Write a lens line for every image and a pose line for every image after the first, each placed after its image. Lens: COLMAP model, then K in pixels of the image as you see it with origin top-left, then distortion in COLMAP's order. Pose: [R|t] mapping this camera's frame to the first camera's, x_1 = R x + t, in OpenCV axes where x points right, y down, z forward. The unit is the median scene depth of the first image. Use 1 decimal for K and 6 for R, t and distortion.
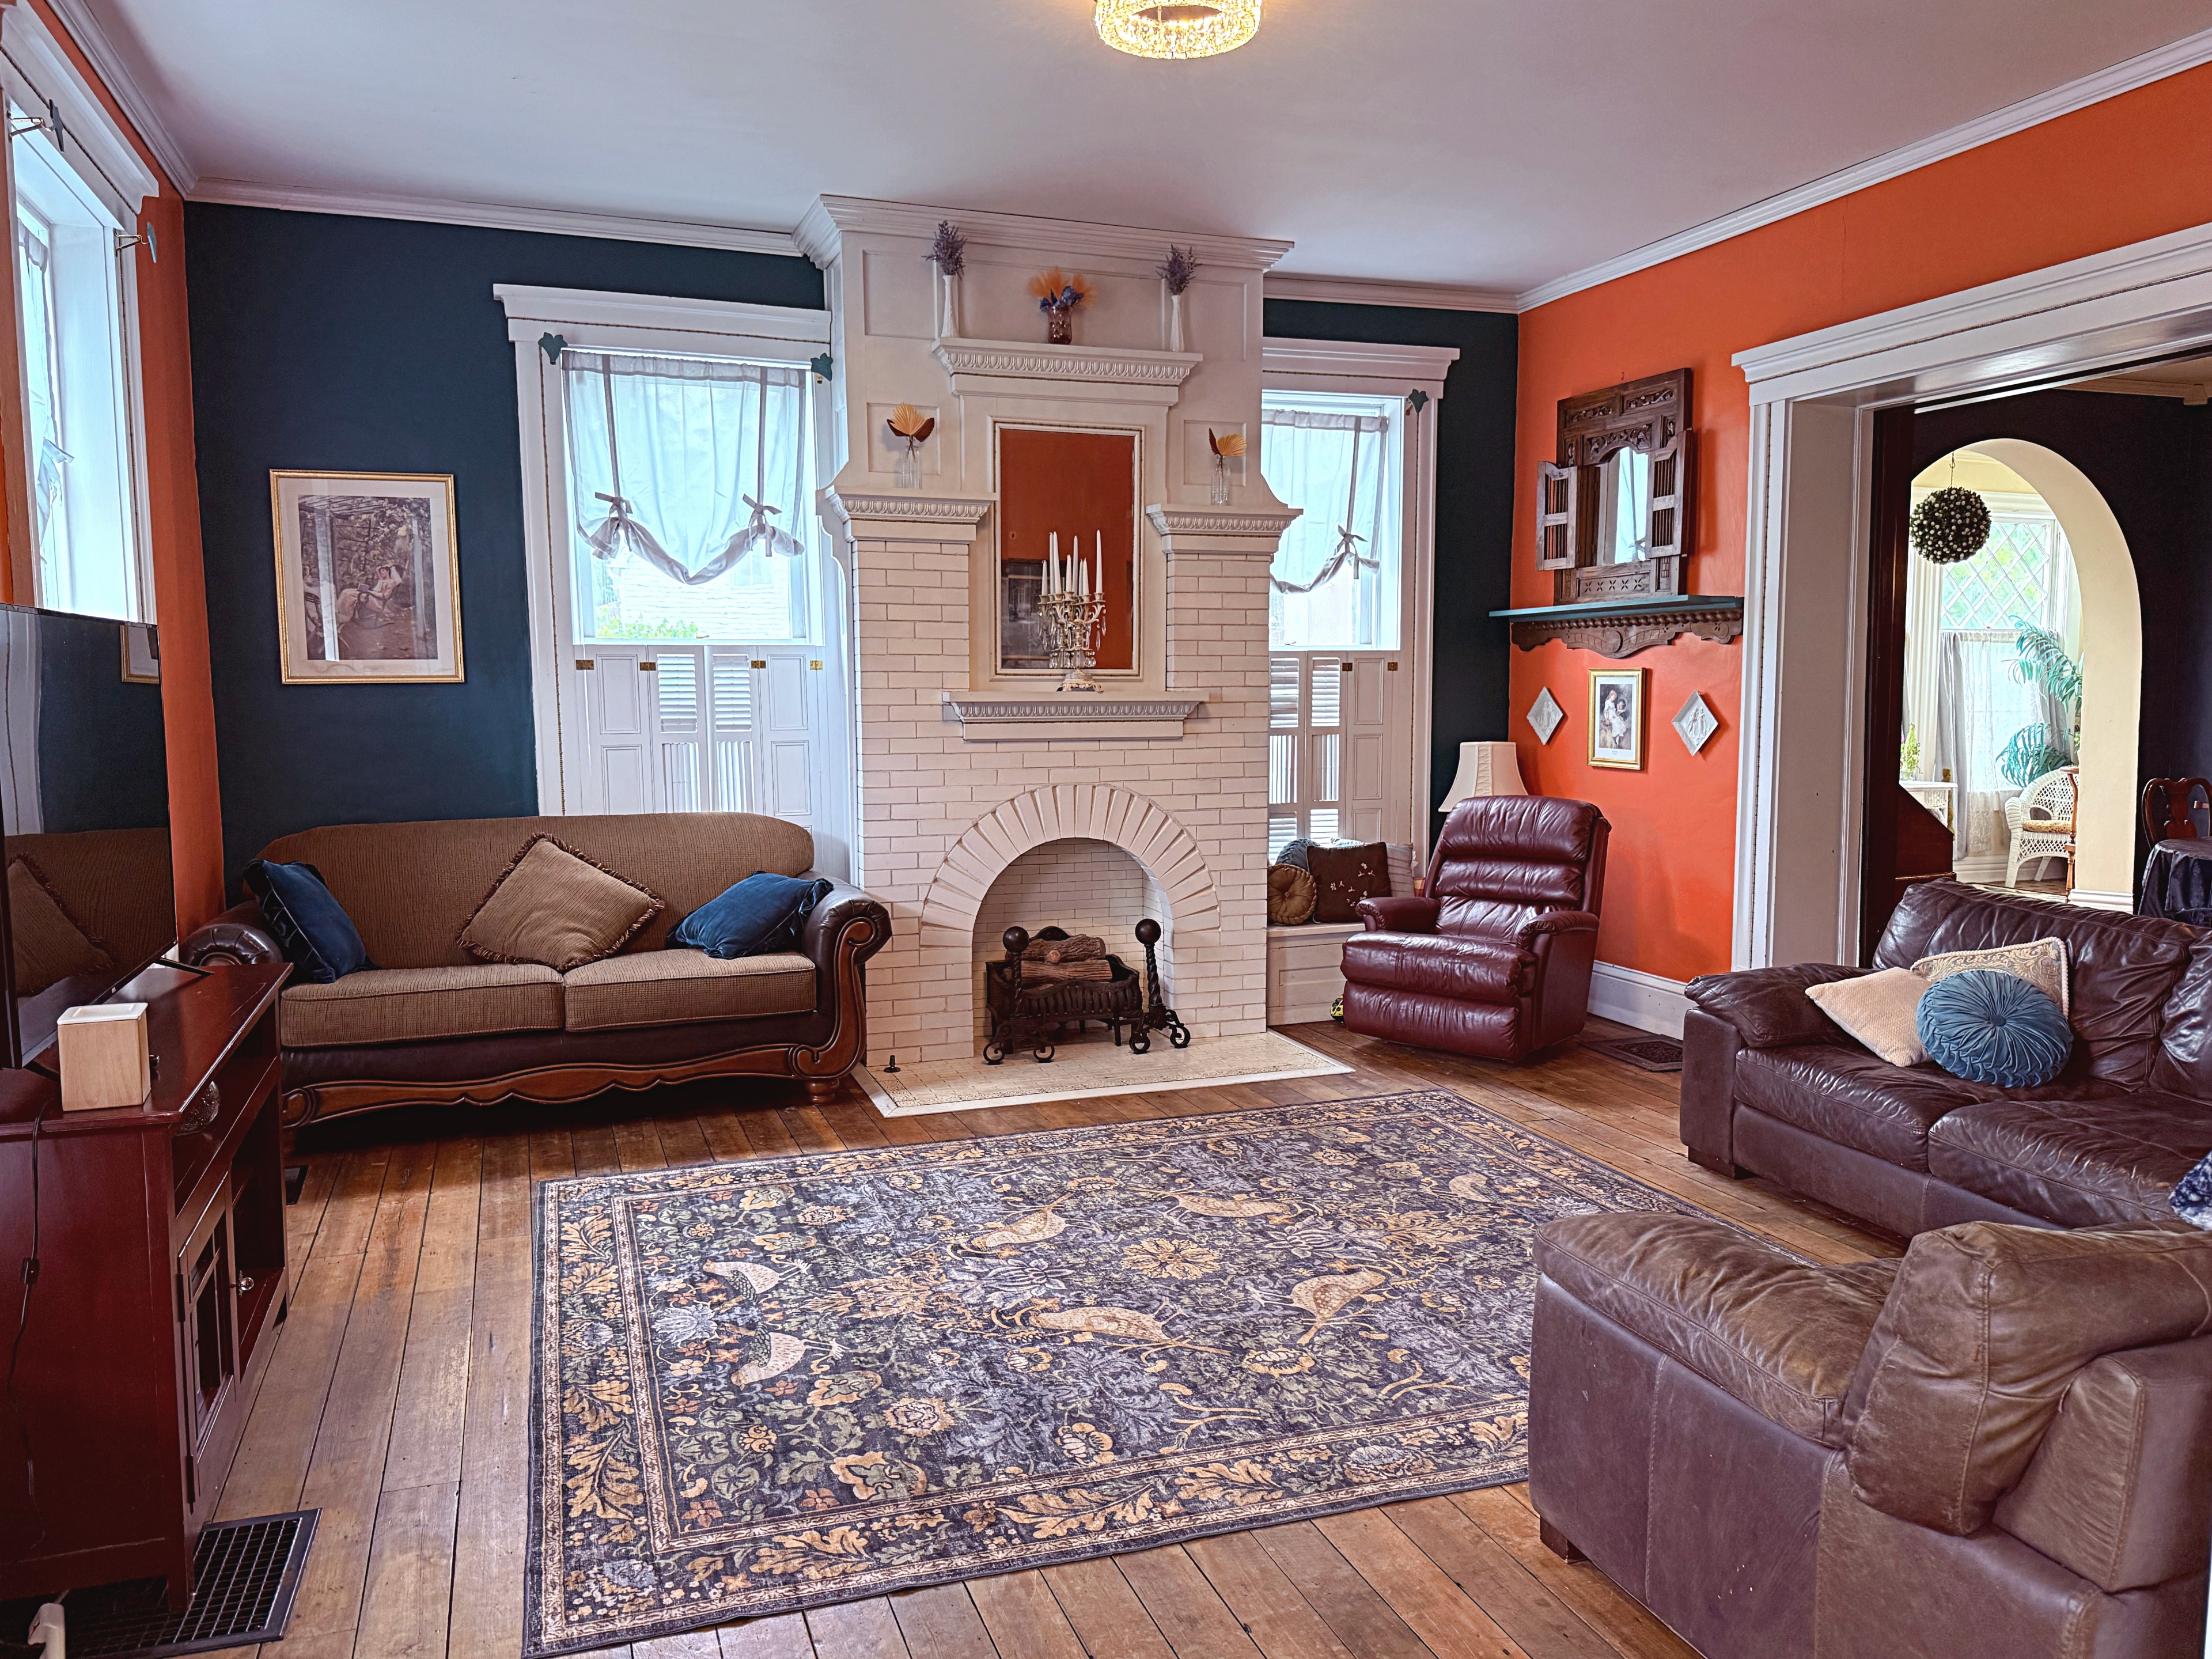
lens RADIAL K [[1613.4, 0, 1088.5], [0, 1613.4, 809.8], [0, 0, 1]] dist [0.157809, -0.184812]
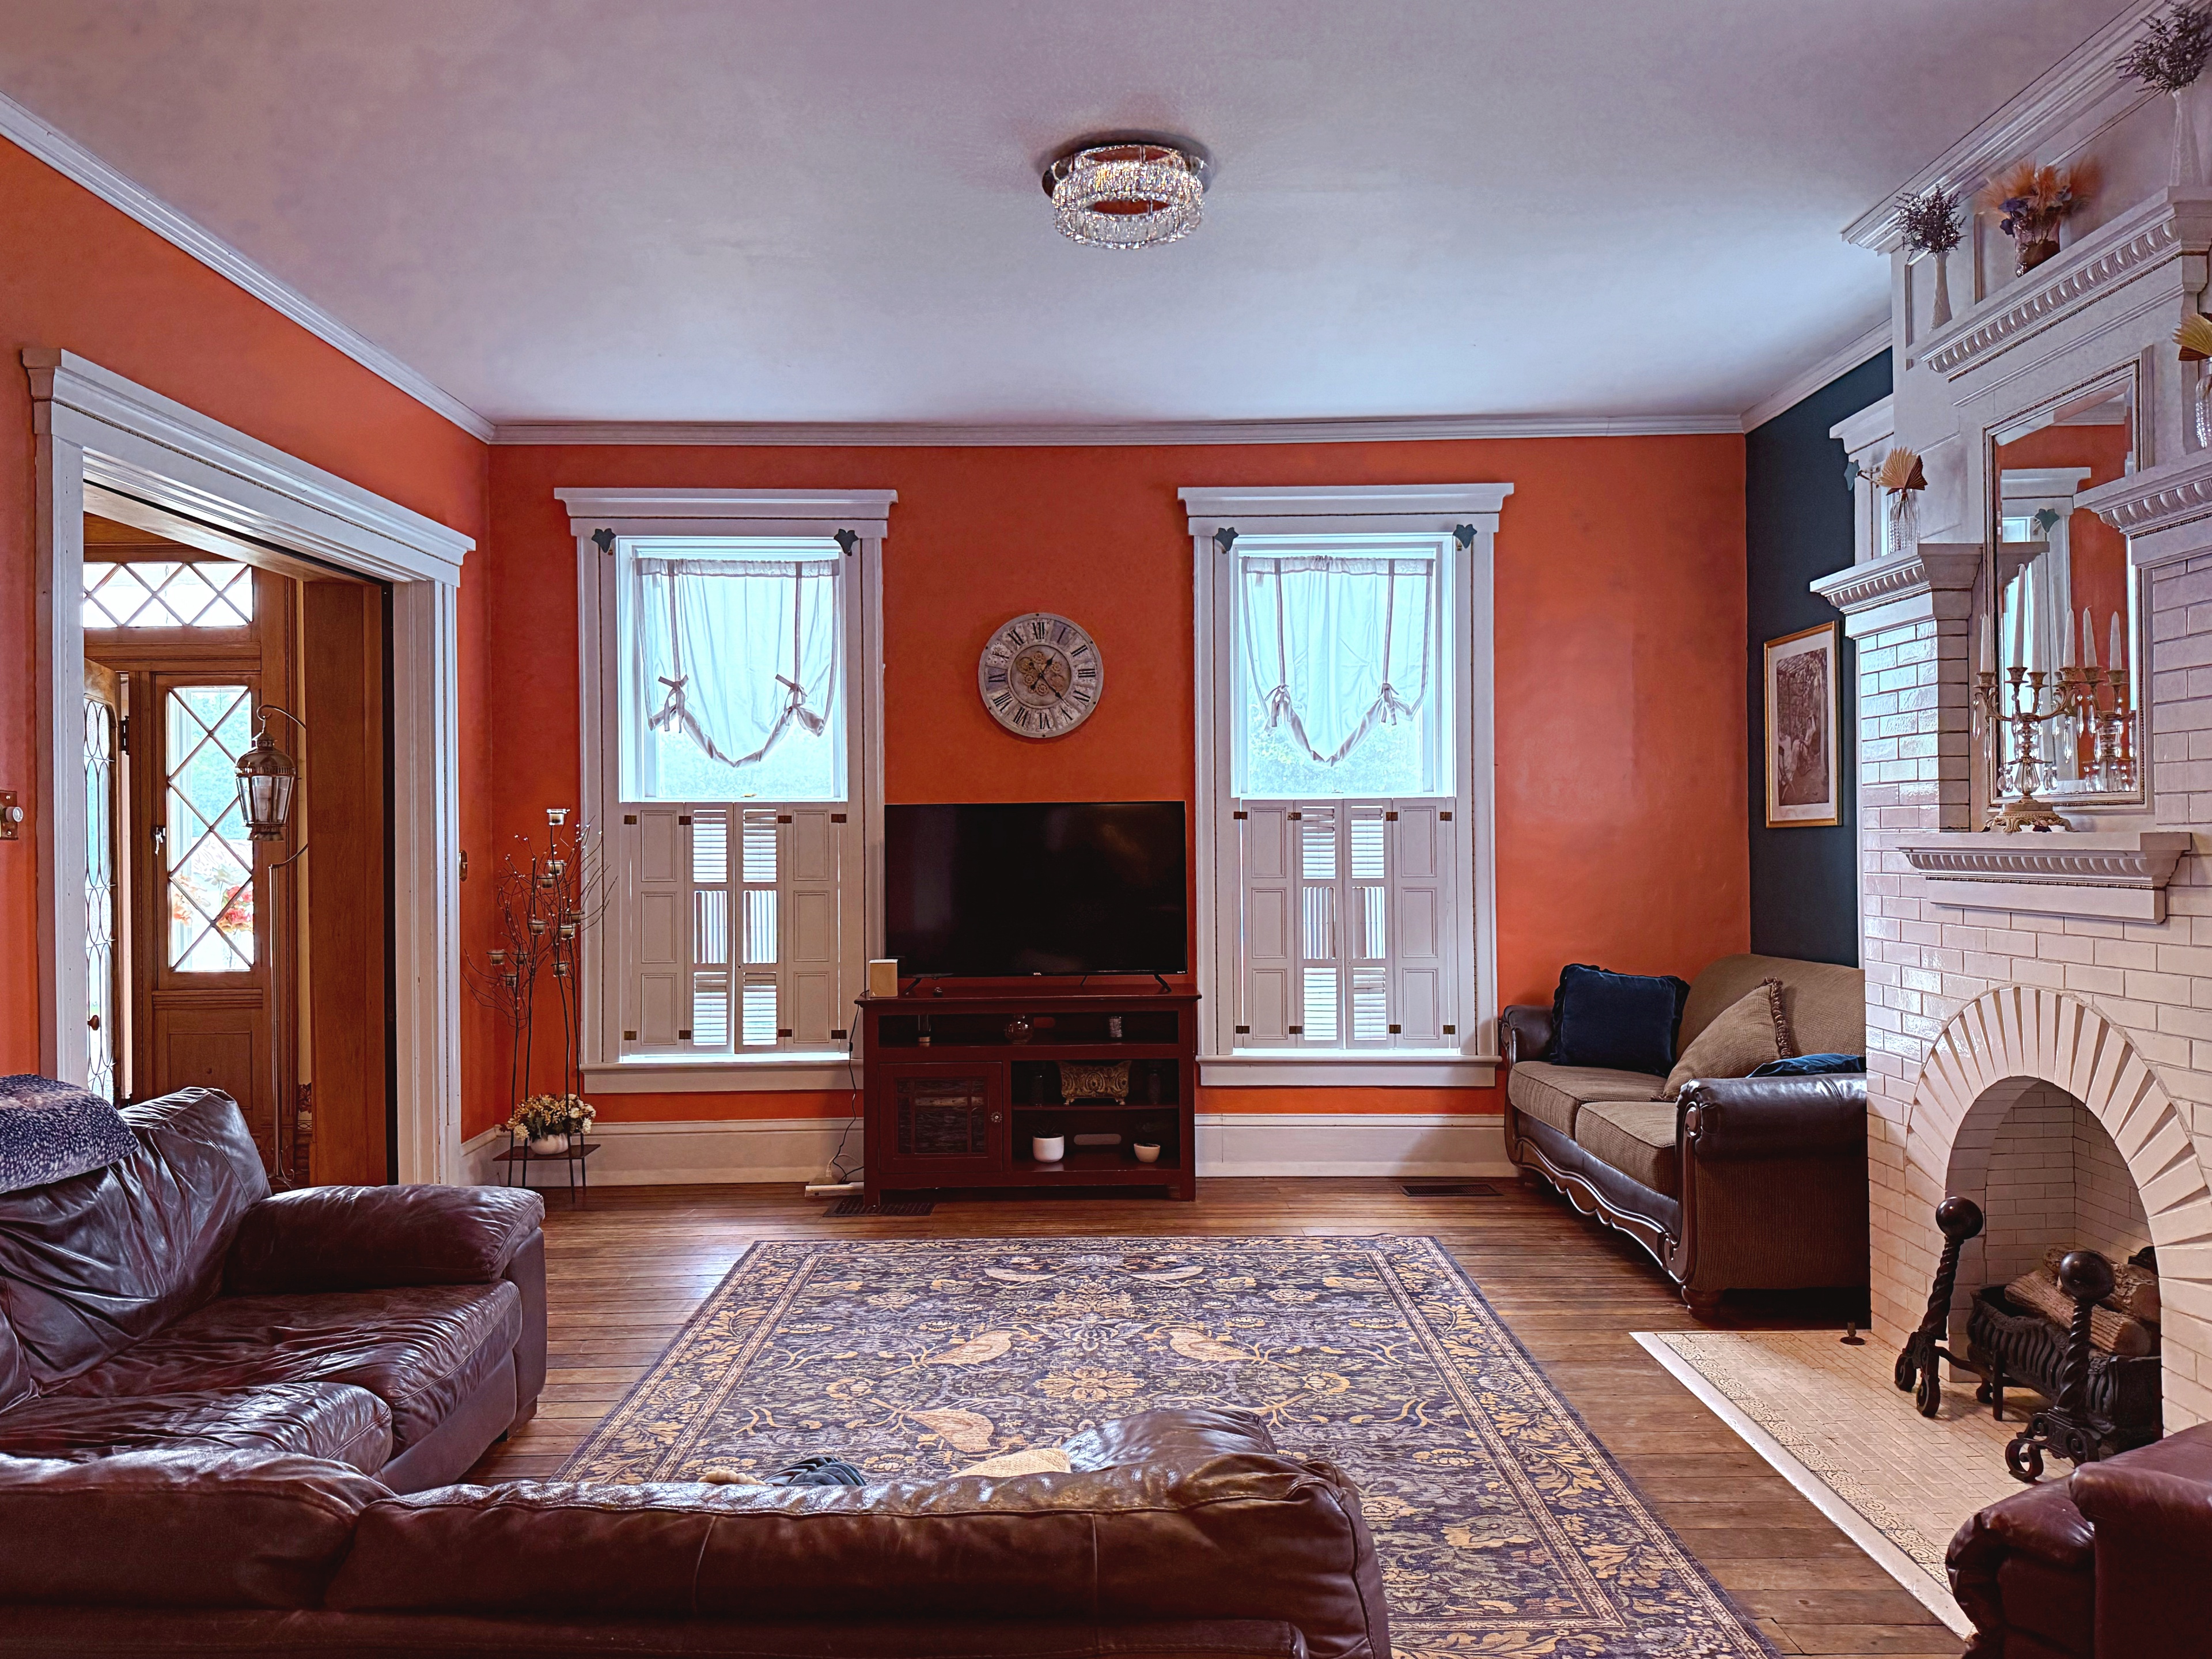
lens RADIAL K [[1613.4, 0, 1088.5], [0, 1613.4, 809.8], [0, 0, 1]] dist [0.157809, -0.184812]
pose [[-0.341629, -0.010758, -0.939773, 0.975016], [-0.064983, 0.997812, 0.012201, -0.094072], [0.937586, 0.065237, -0.341580, 1.259721]]
